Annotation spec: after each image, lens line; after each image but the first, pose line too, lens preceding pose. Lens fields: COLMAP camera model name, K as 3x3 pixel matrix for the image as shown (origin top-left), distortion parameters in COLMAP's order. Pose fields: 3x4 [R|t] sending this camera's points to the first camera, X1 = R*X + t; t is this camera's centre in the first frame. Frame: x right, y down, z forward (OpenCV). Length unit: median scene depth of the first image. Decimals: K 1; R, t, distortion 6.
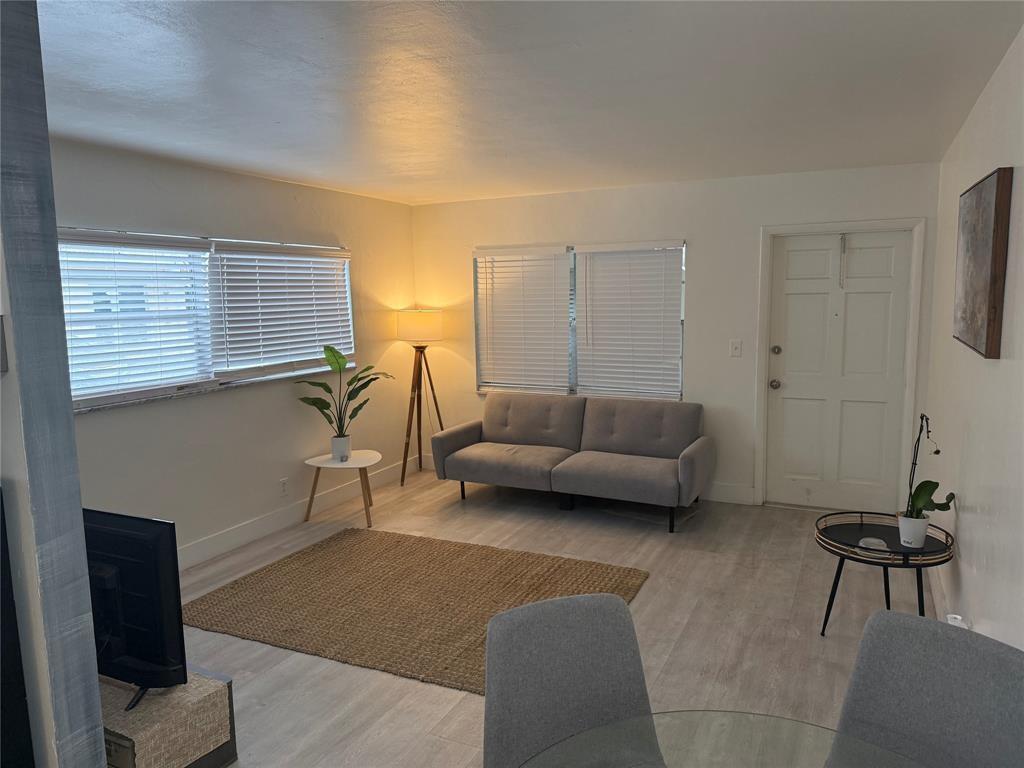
lens RADIAL K [[717.1, 0, 516.0], [0, 717.1, 383.7], [0, 0, 1]] dist [0.023043, -0.004502]
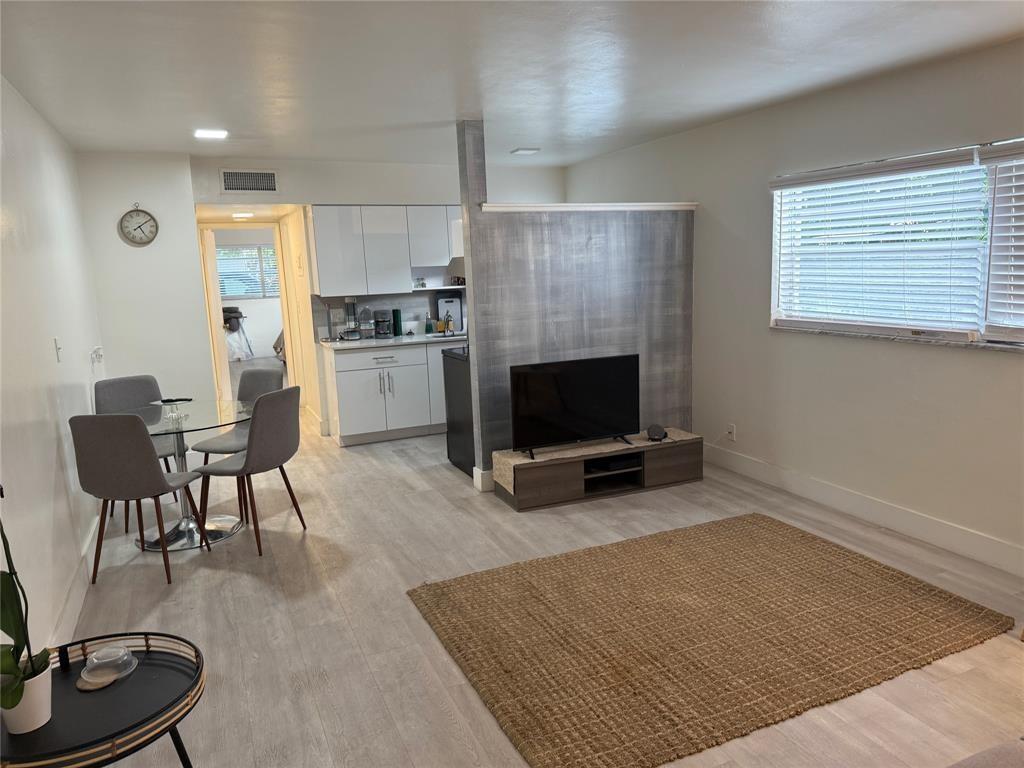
lens RADIAL K [[717.1, 0, 514.8], [0, 717.1, 383.8], [0, 0, 1]] dist [0.023043, -0.004502]
pose [[-0.644315, 0.175467, -0.744358, 0.501670], [-0.046526, 0.962526, 0.267168, -0.143377], [0.763343, 0.206772, -0.612007, 1.162677]]
